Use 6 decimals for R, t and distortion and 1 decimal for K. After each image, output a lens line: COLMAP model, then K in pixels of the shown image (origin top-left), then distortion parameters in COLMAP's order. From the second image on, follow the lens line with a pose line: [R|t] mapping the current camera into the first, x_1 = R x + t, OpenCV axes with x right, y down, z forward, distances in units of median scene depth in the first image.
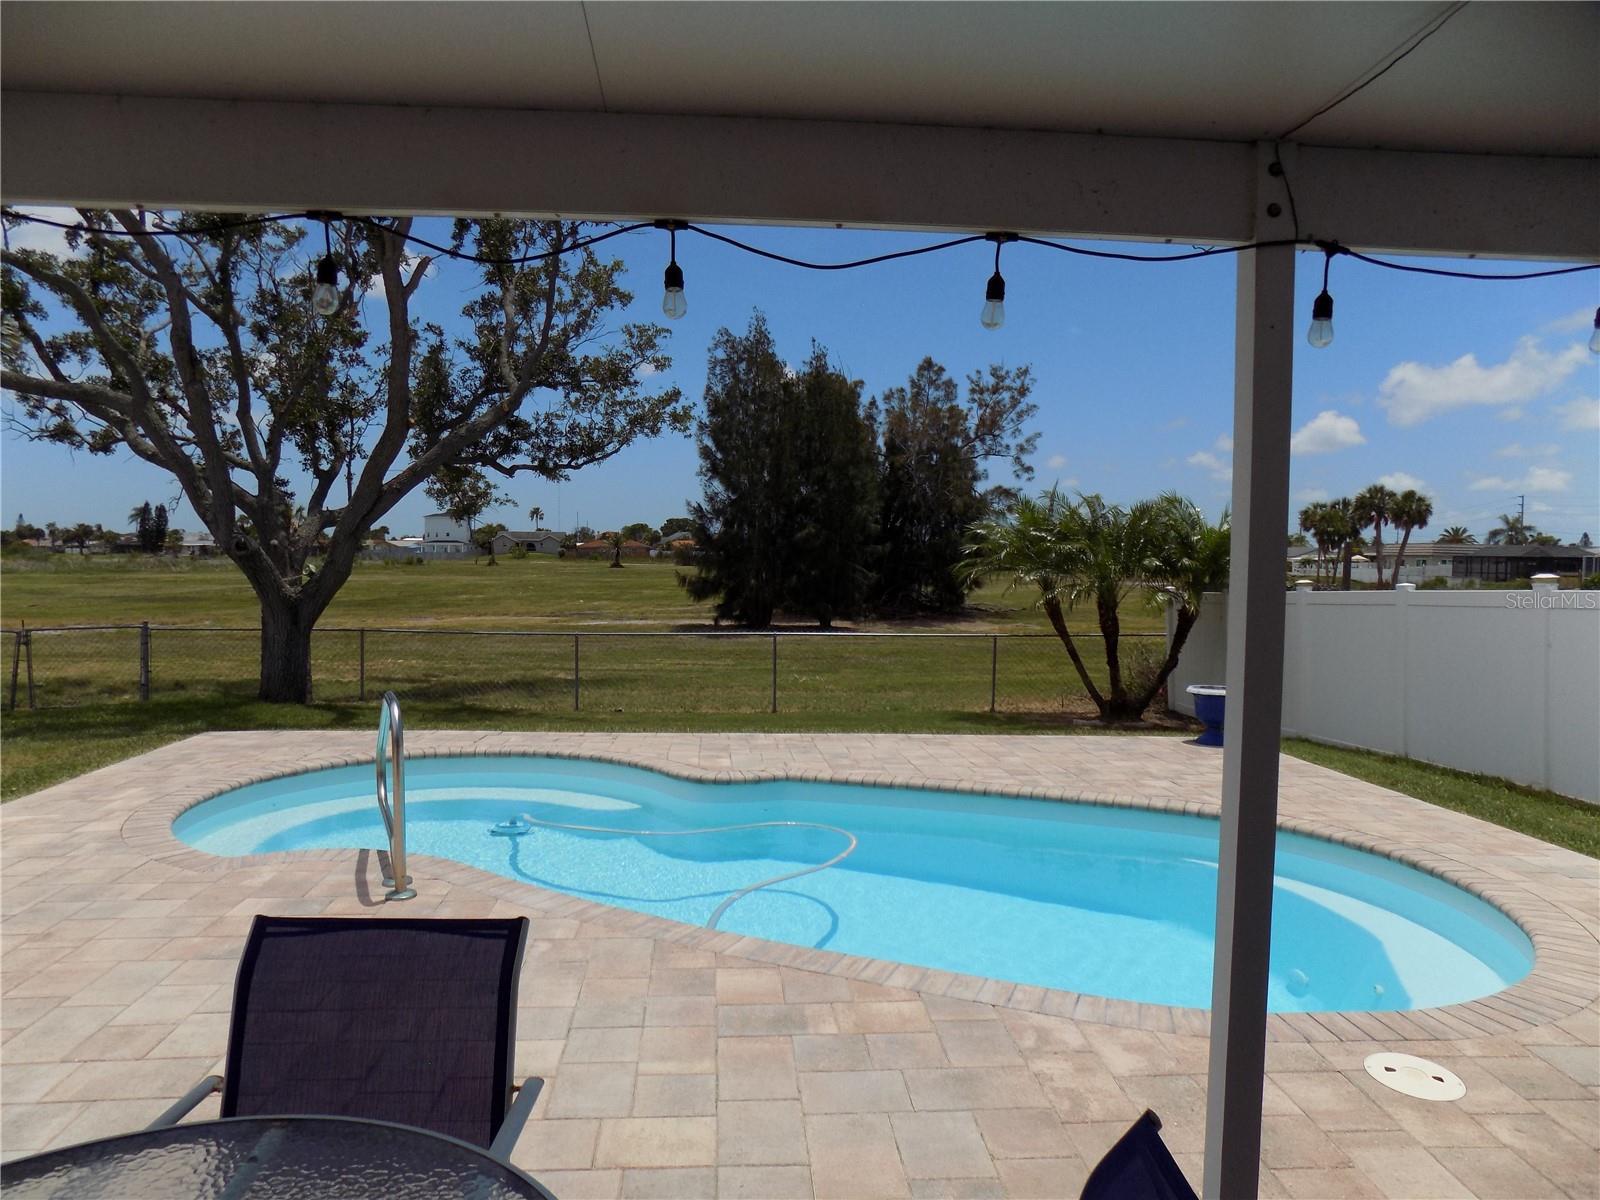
lens RADIAL K [[1097.1, 0, 798.1], [0, 1097.1, 599.5], [0, 0, 1]] dist [-0.060160, 0.062074]
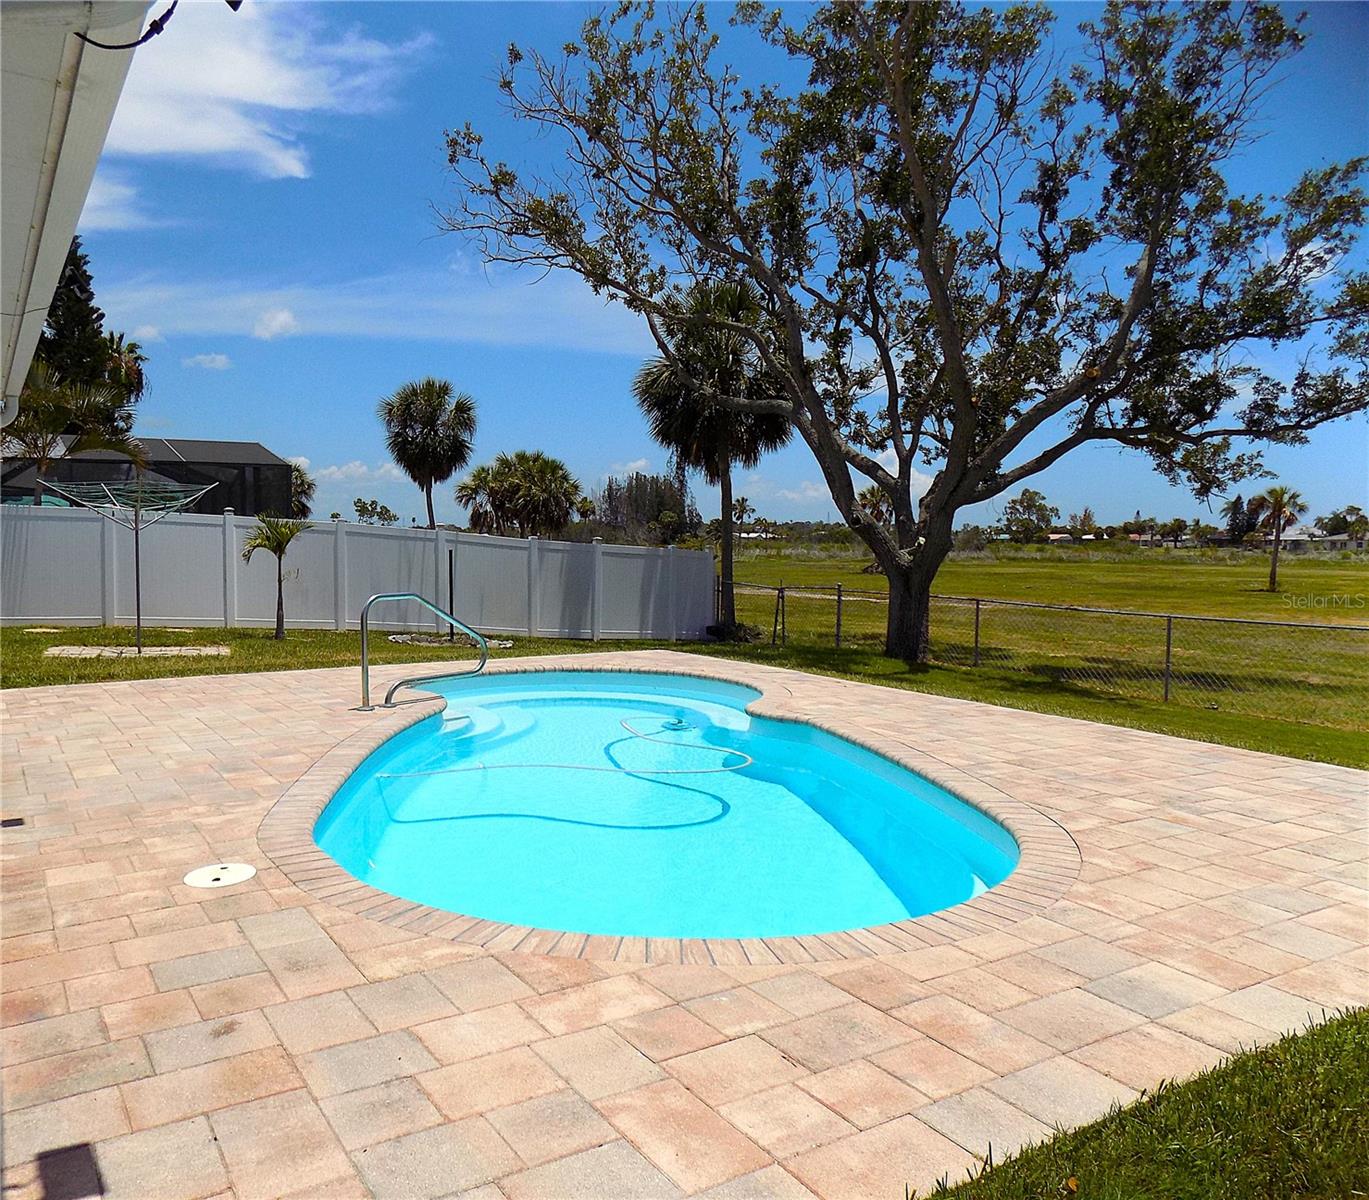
lens RADIAL K [[1102.1, 0, 573.5], [0, 1102.1, 624.4], [0, 0, 1]] dist [-0.039370, 0.034277]
pose [[0.438499, 0.067760, -0.896174, 0.364032], [-0.044653, 0.997565, 0.053577, 0.011296], [0.897622, 0.016524, 0.440457, 0.154289]]
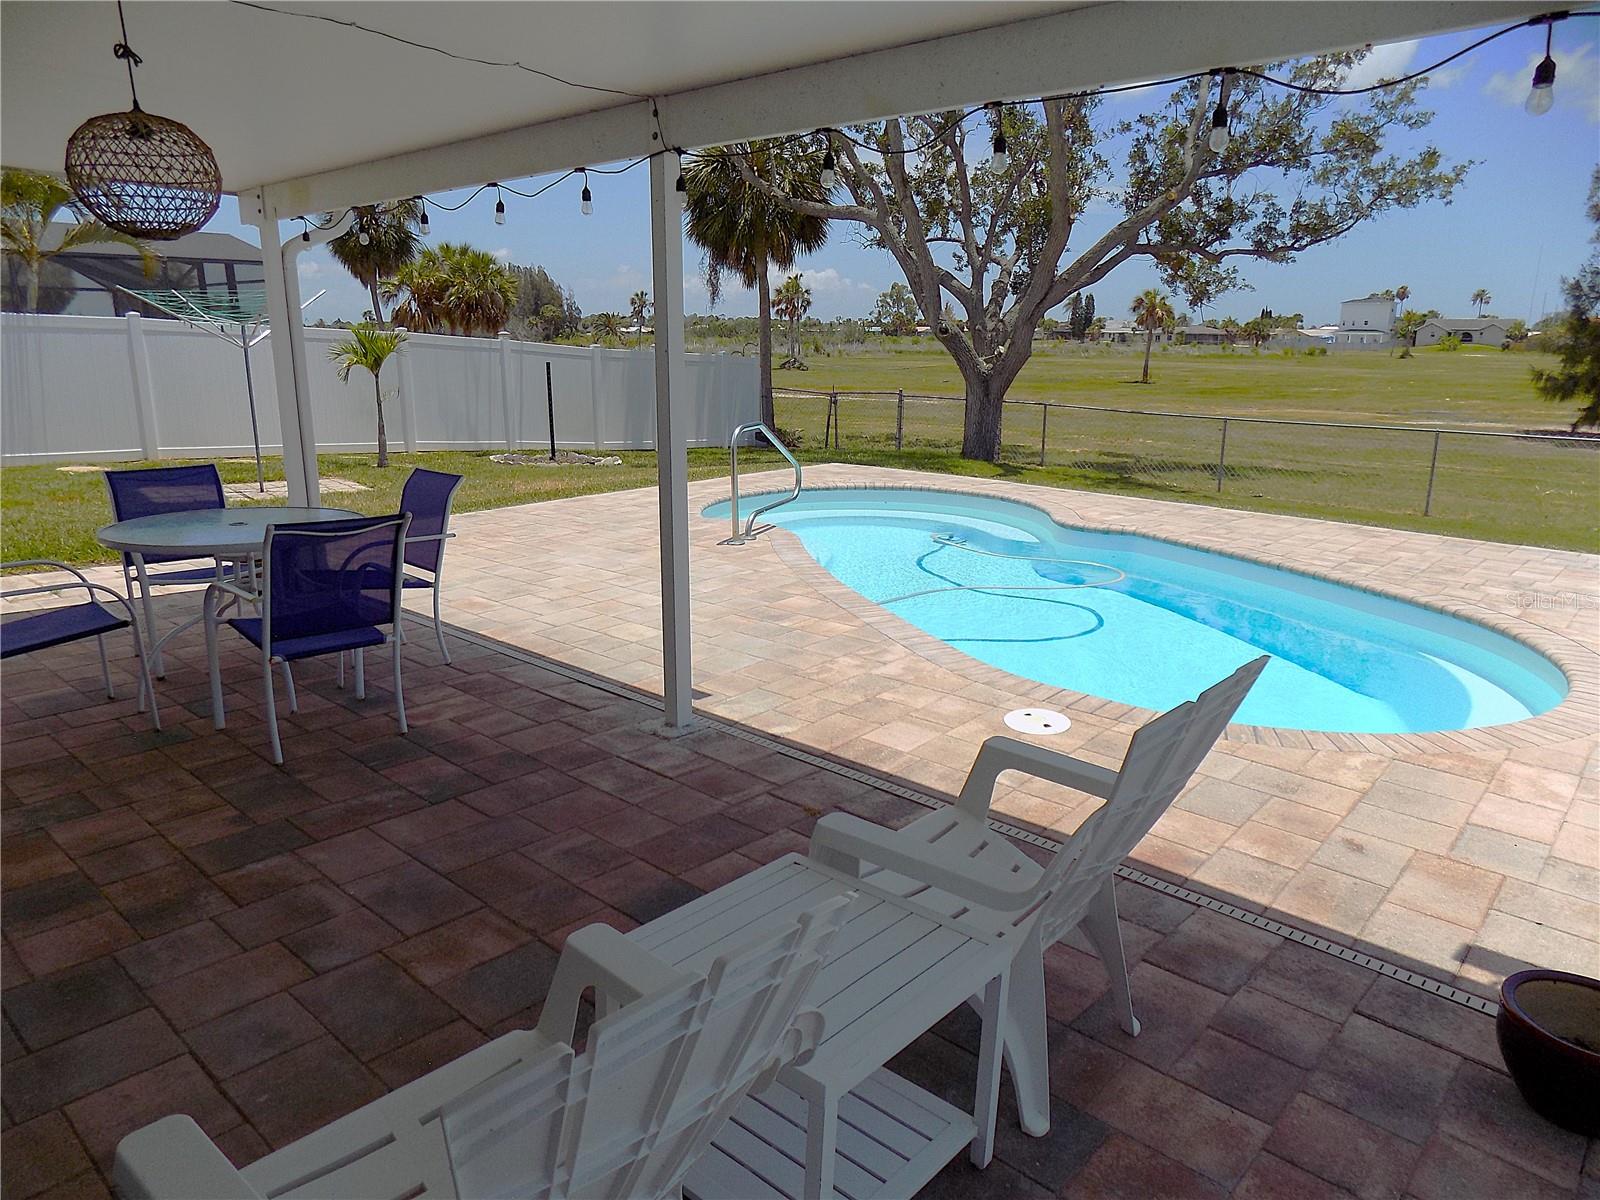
lens RADIAL K [[1097.1, 0, 795.5], [0, 1097.1, 610.5], [0, 0, 1]] dist [-0.060160, 0.062074]
pose [[0.696911, 0.174321, -0.695648, 0.248639], [-0.033194, 0.976809, 0.211523, 0.004703], [0.716389, -0.124321, 0.686536, -0.027076]]
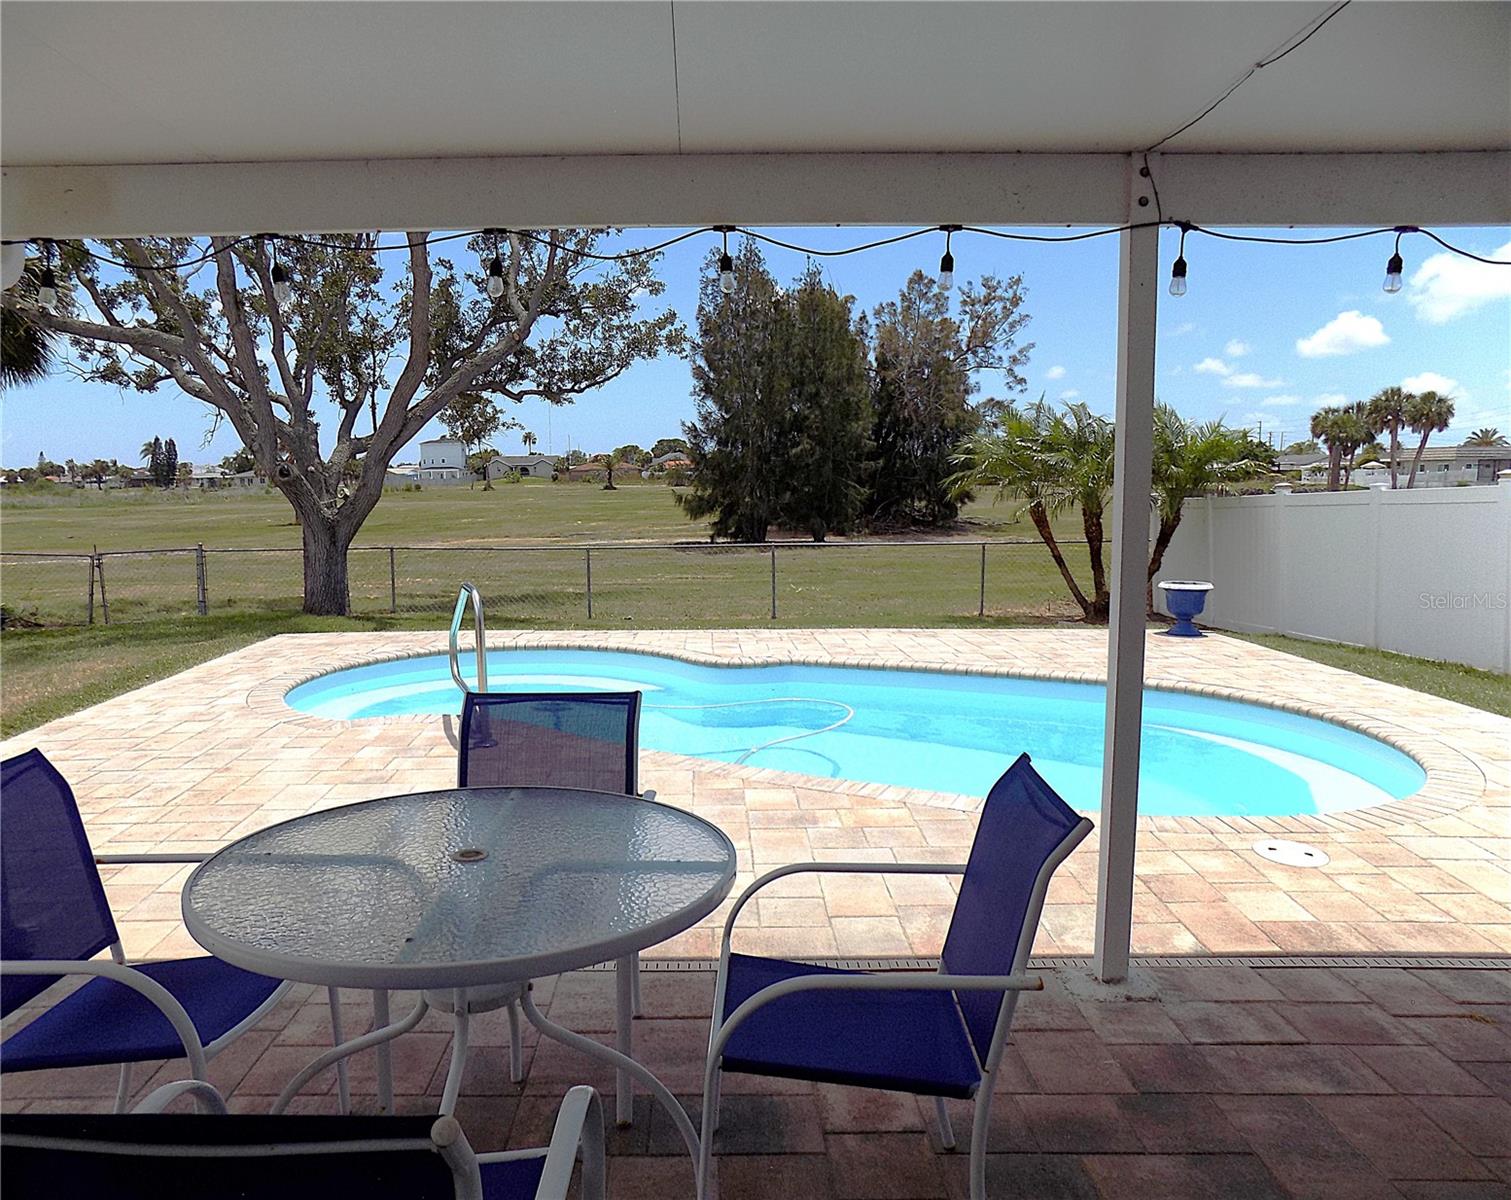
lens RADIAL K [[1099.0, 0, 709.2], [0, 1099.0, 597.0], [0, 0, 1]] dist [-0.057037, 0.055856]
pose [[0.997146, -0.014300, -0.074135, -0.004210], [0.019478, 0.997385, 0.069596, 0.006183], [0.072946, -0.070841, 0.994817, -0.061292]]
